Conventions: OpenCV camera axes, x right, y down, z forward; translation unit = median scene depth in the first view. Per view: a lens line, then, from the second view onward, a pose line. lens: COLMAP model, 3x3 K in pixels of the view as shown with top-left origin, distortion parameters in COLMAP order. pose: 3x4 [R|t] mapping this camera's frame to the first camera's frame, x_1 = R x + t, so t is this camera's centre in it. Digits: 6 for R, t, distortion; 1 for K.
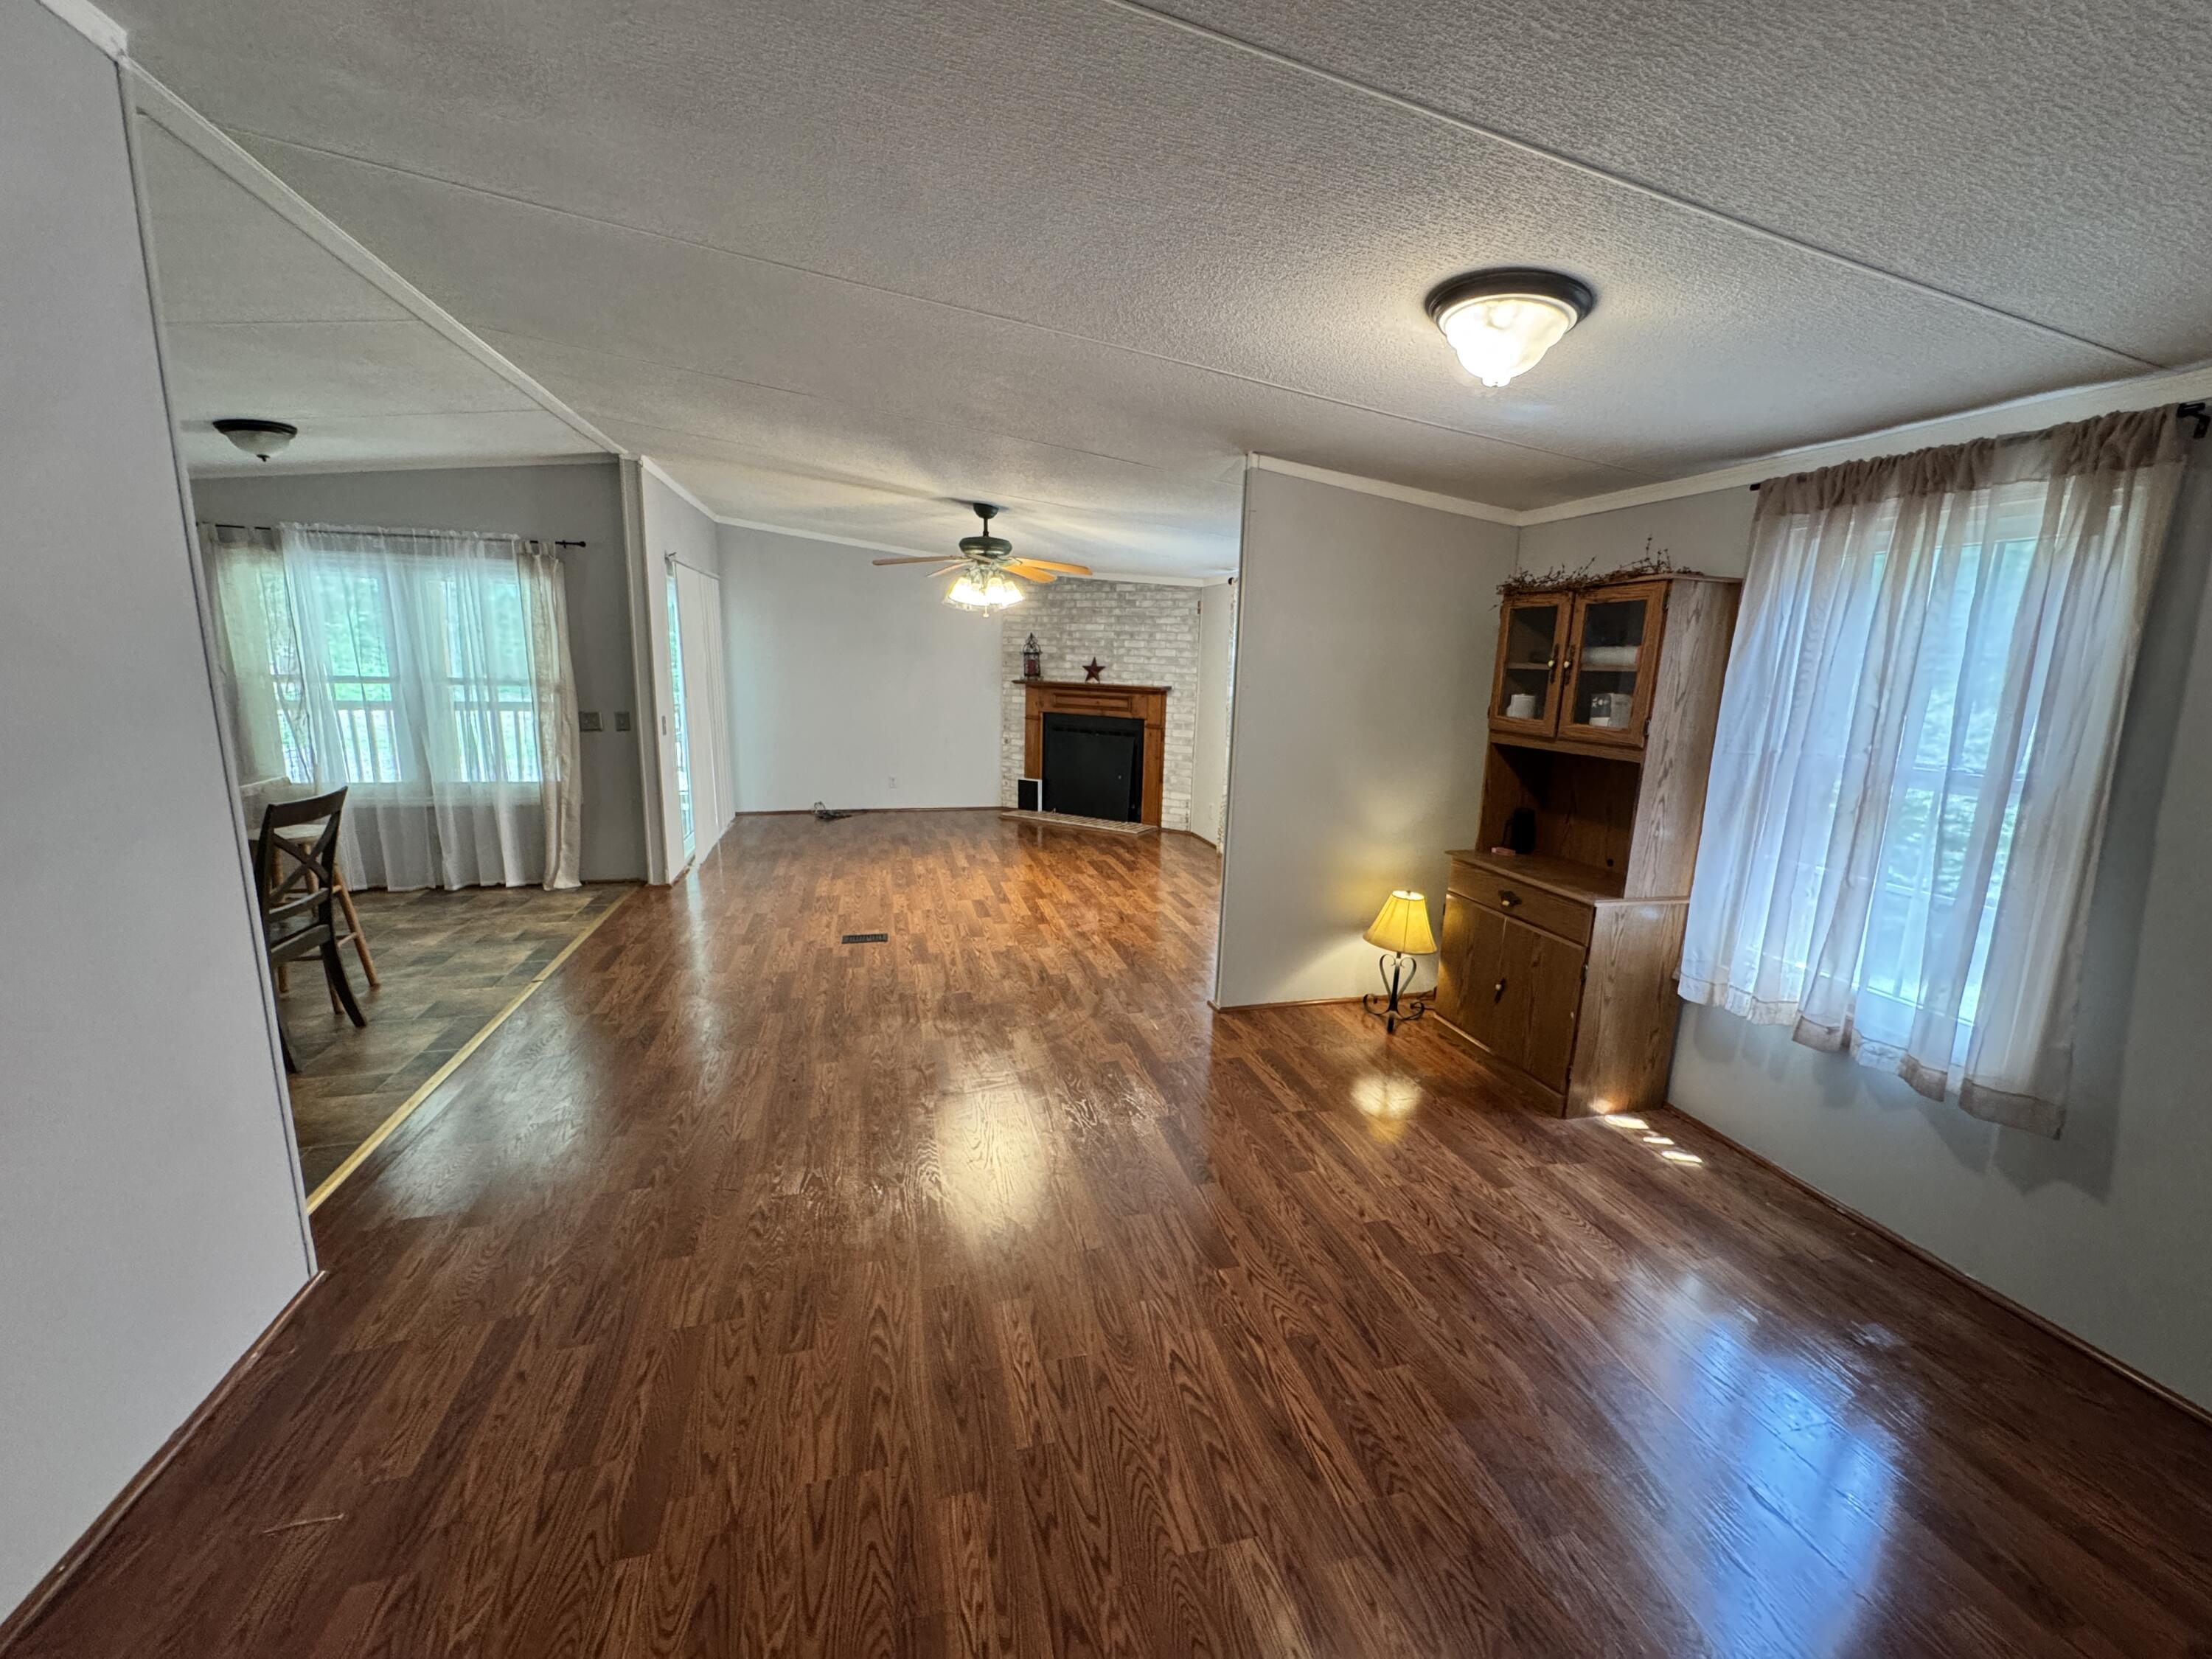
lens RADIAL K [[885.0, 0, 1096.6], [0, 885.0, 830.5], [0, 0, 1]] dist [-0.004265, 0.001317]
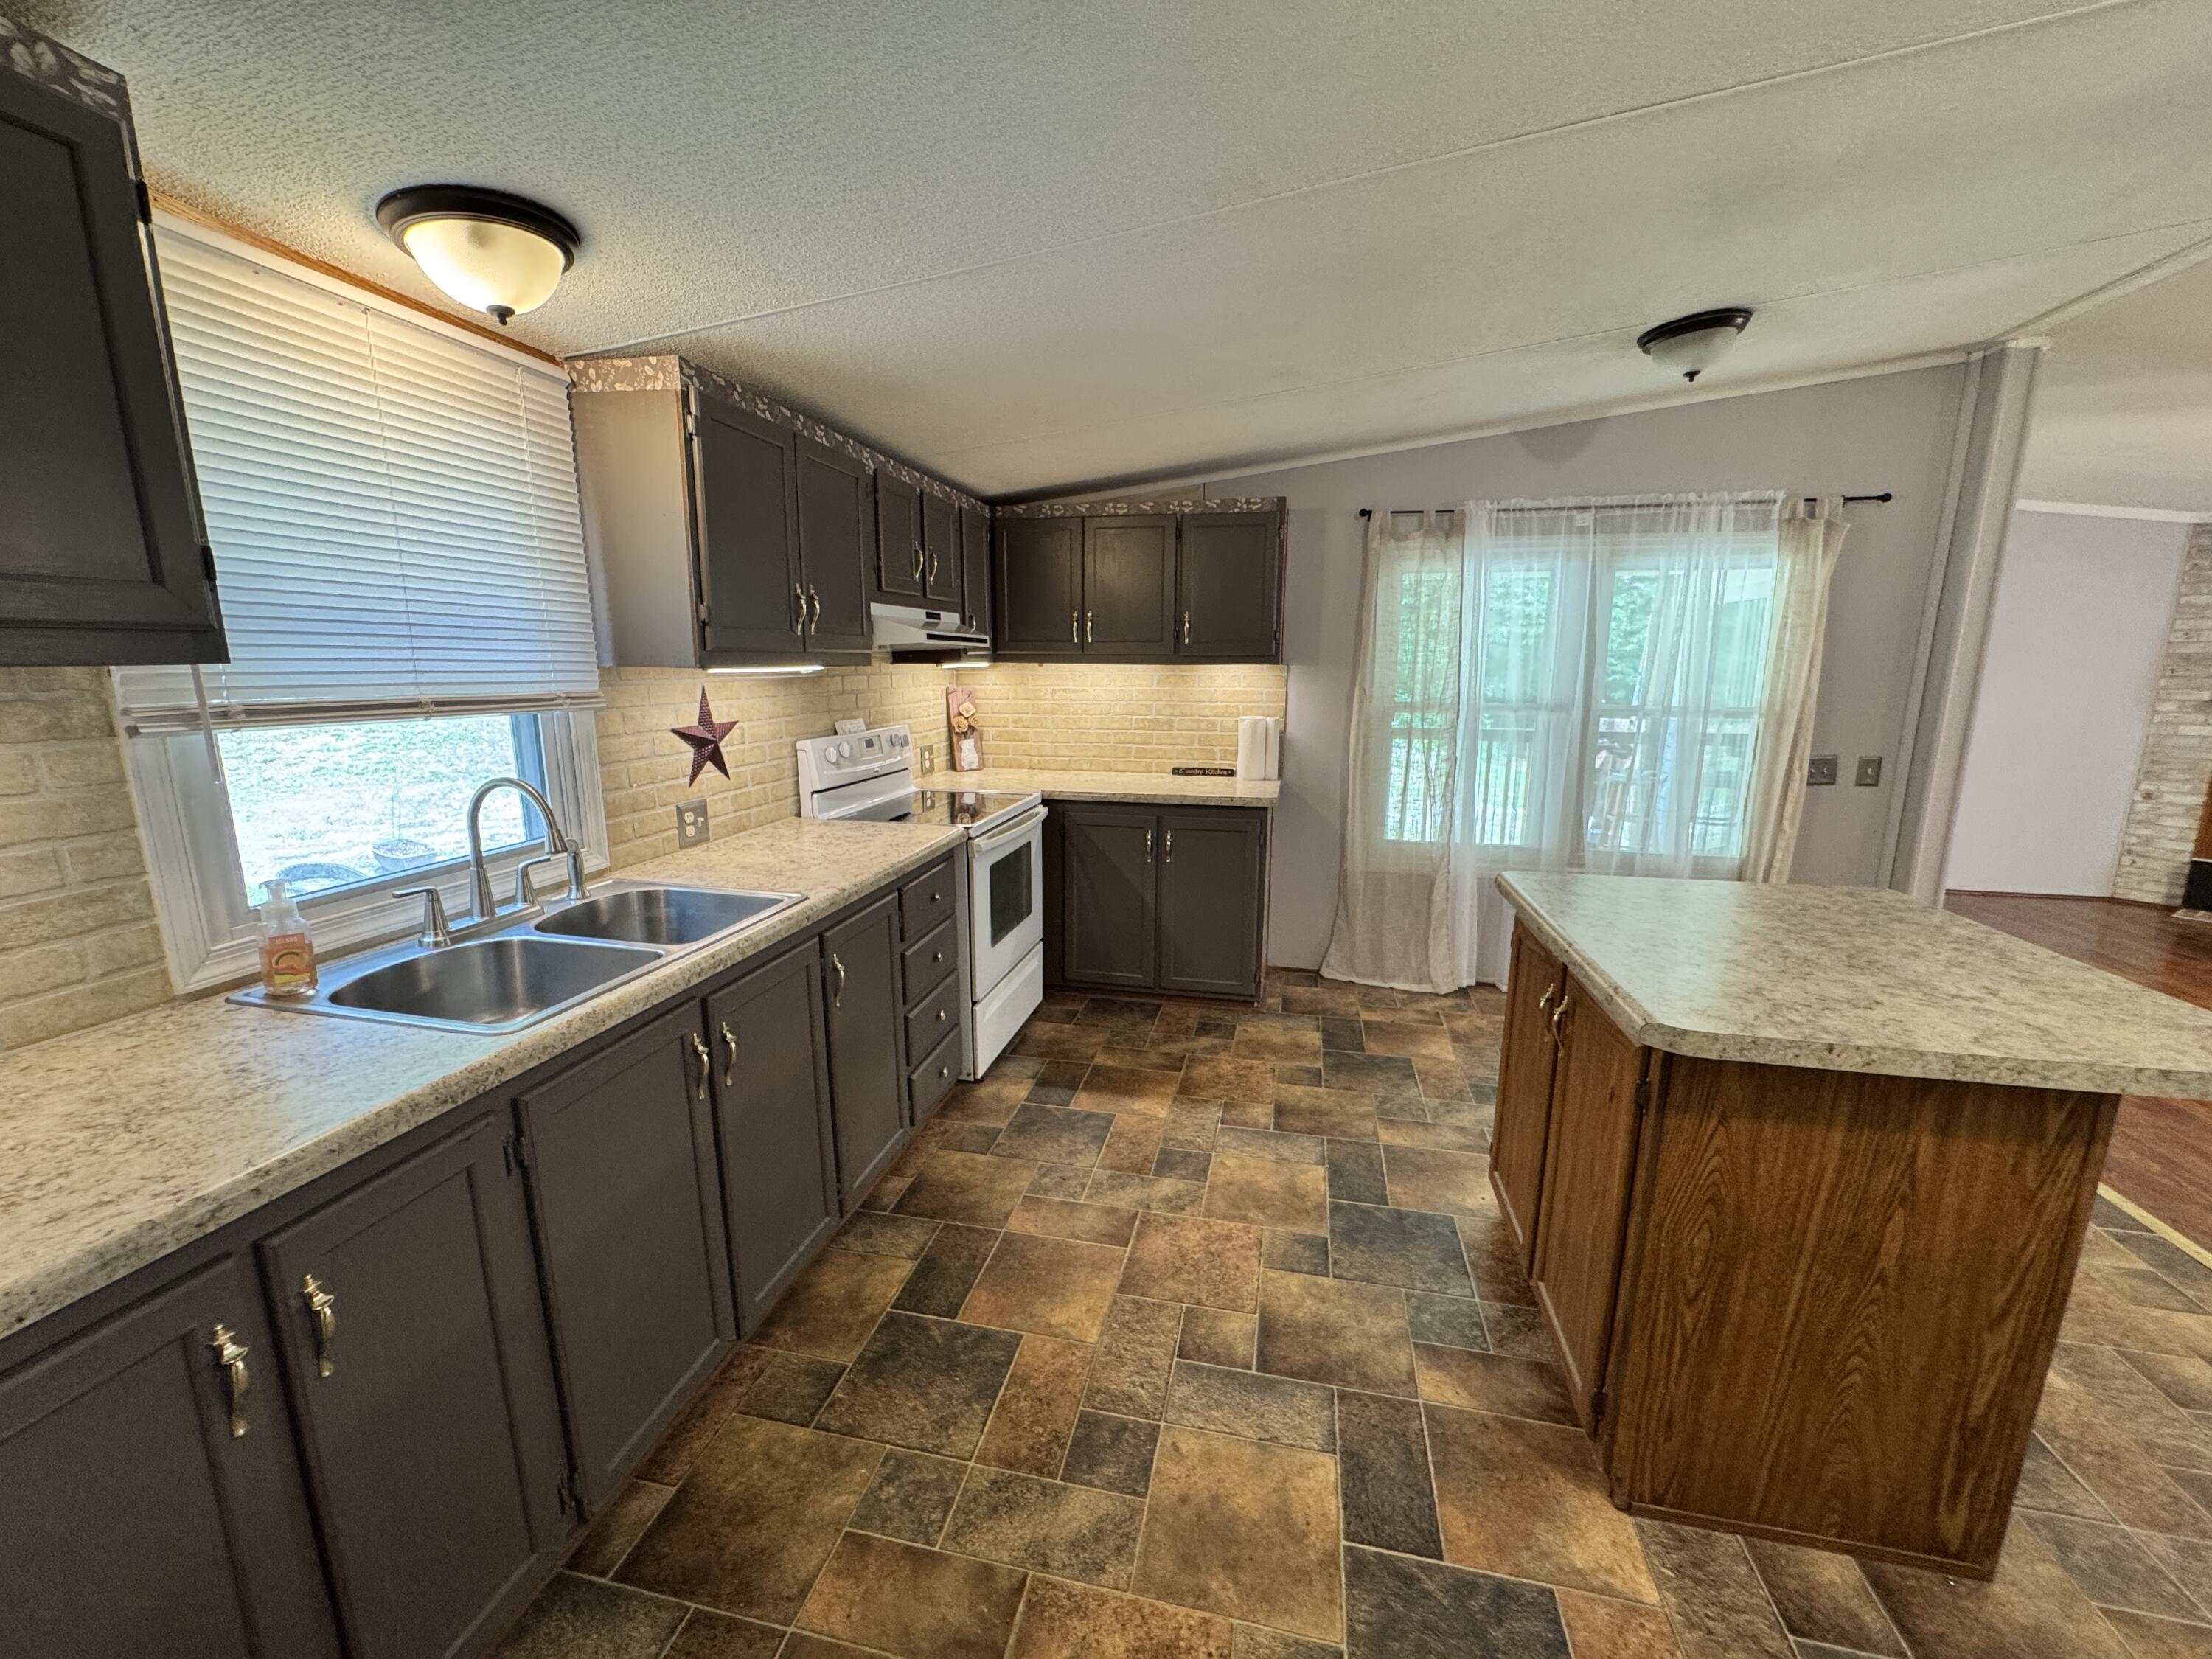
lens RADIAL K [[885.0, 0, 1105.9], [0, 885.0, 827.2], [0, 0, 1]] dist [-0.004265, 0.001317]
pose [[0.891660, 0.061205, -0.448550, -0.544914], [-0.067572, 0.997713, 0.001816, -0.033916], [0.447635, 0.028690, 0.893756, 0.125785]]
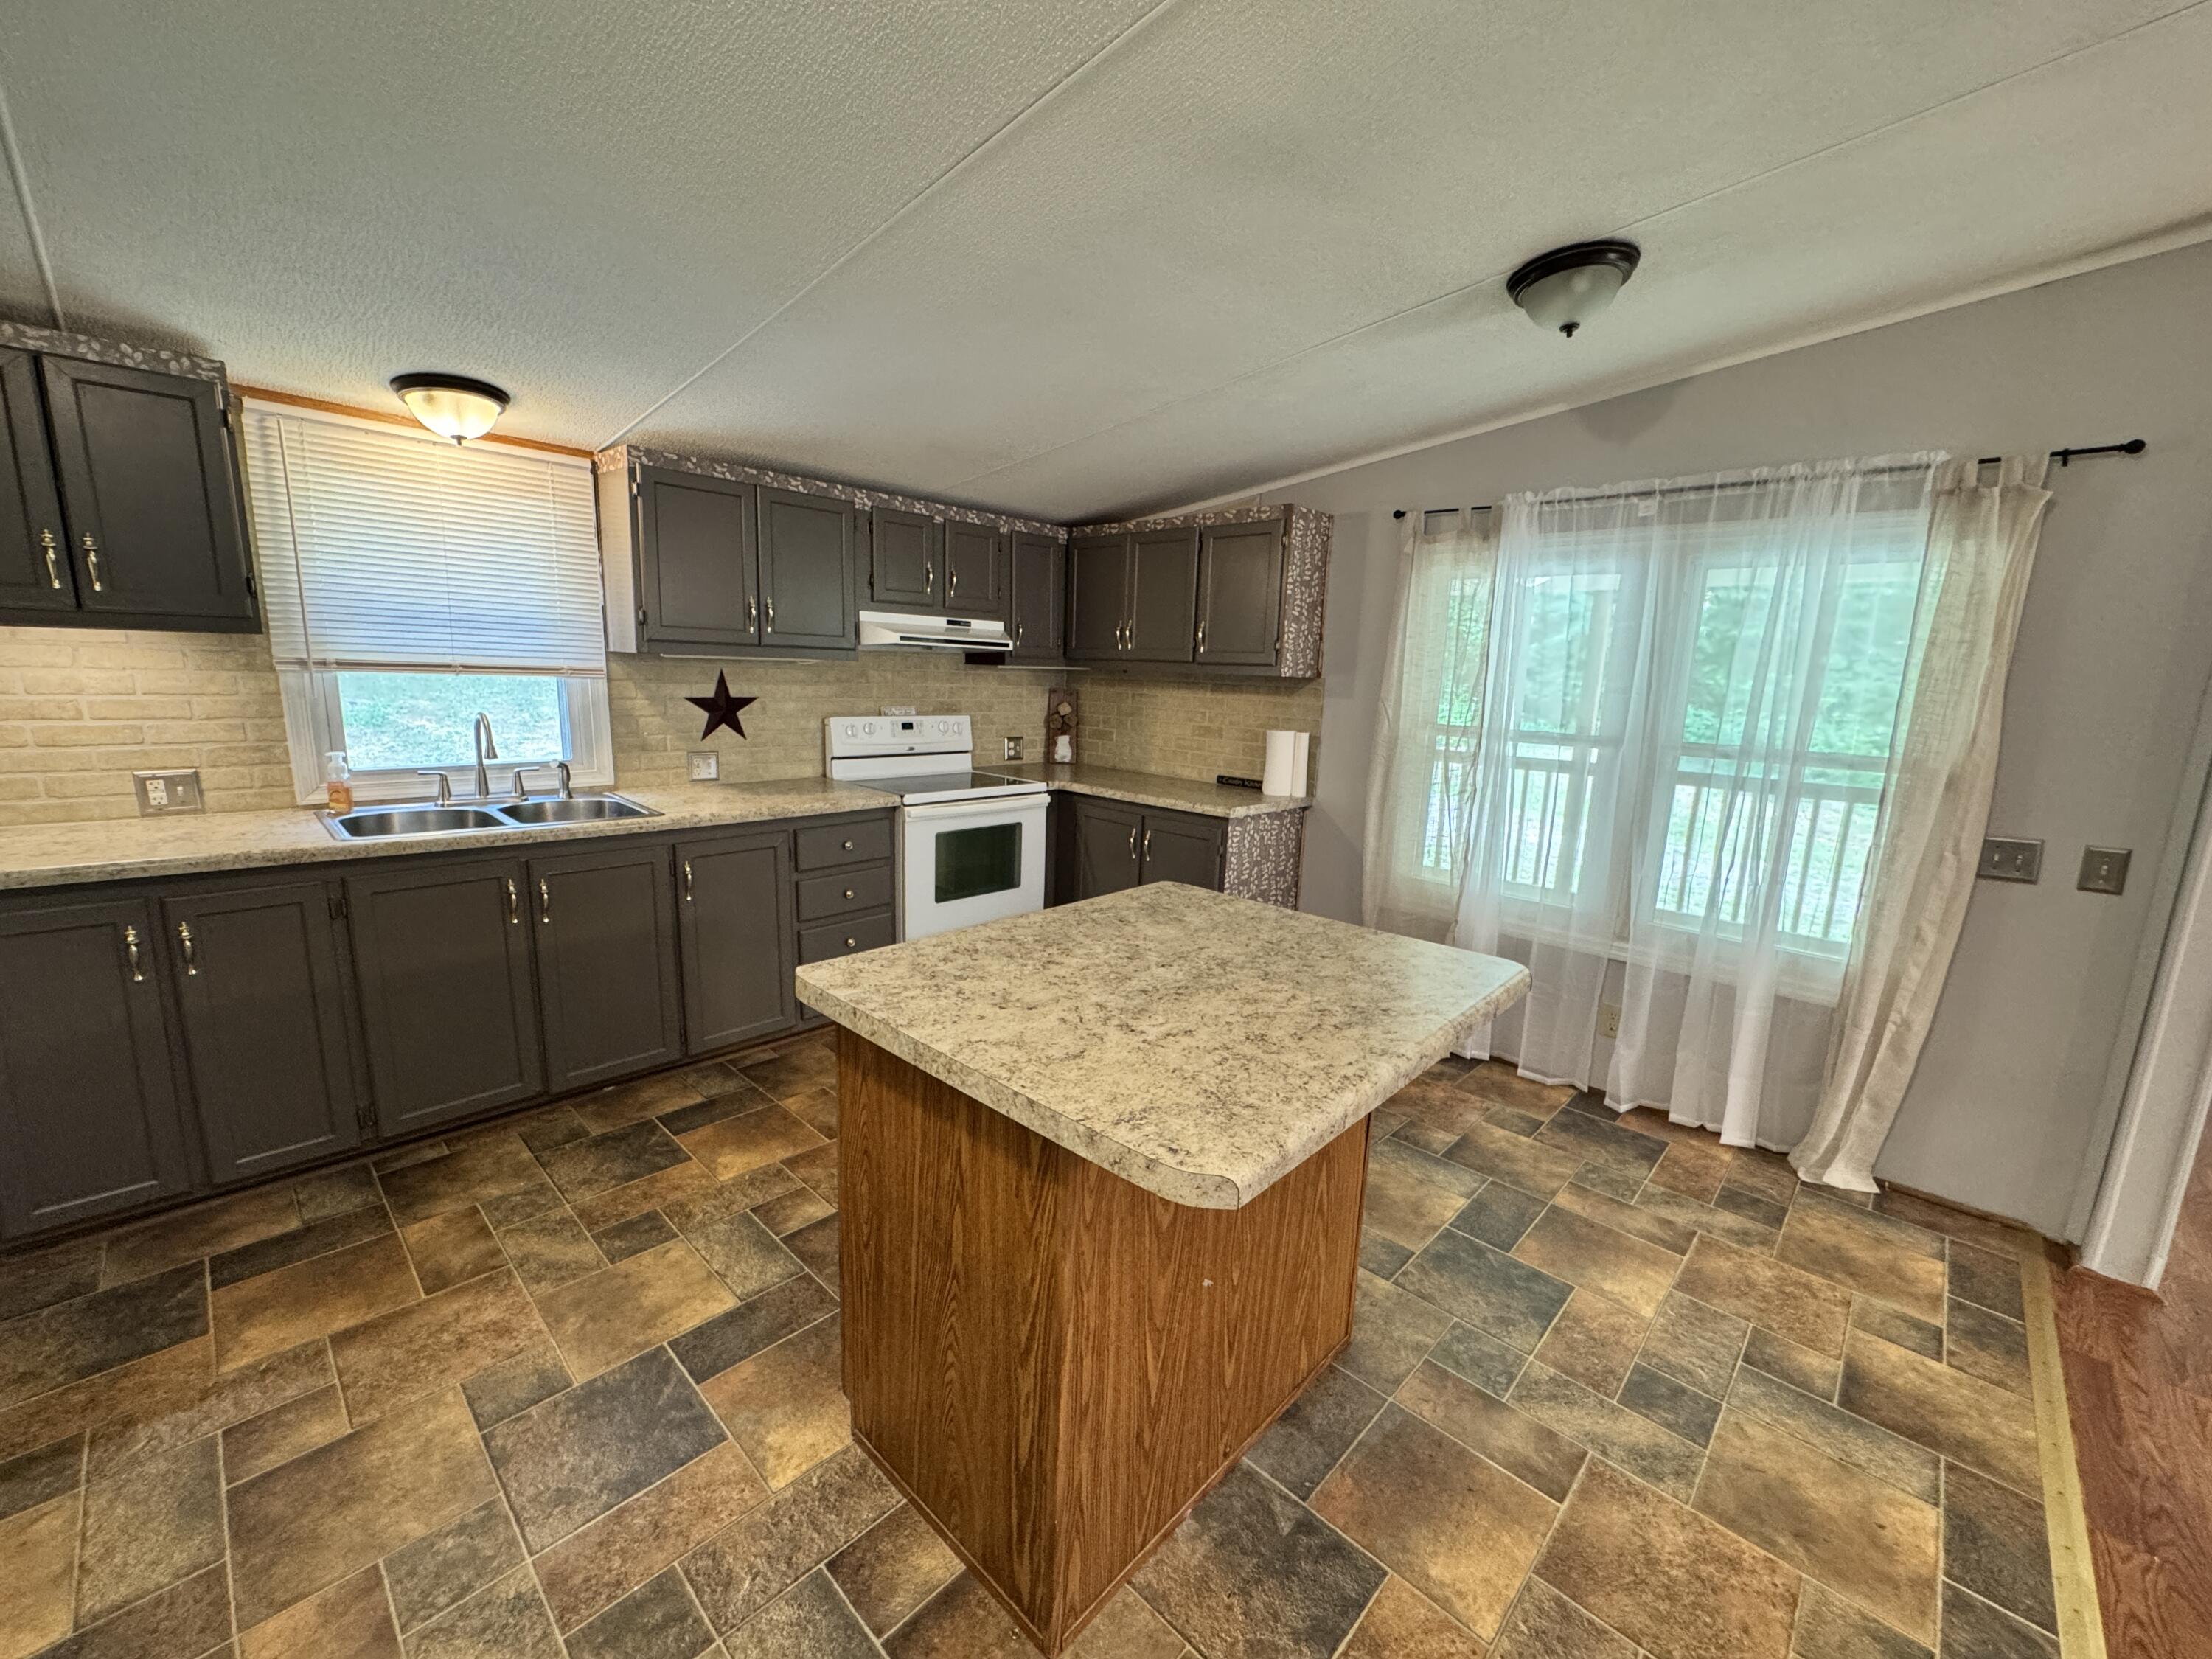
lens RADIAL K [[885.0, 0, 1104.7], [0, 885.0, 829.0], [0, 0, 1]] dist [-0.004265, 0.001317]
pose [[0.530359, 0.145822, -0.835138, -0.324252], [-0.186970, 0.980959, 0.052547, -0.056161], [0.826899, 0.128276, 0.547525, 0.277478]]
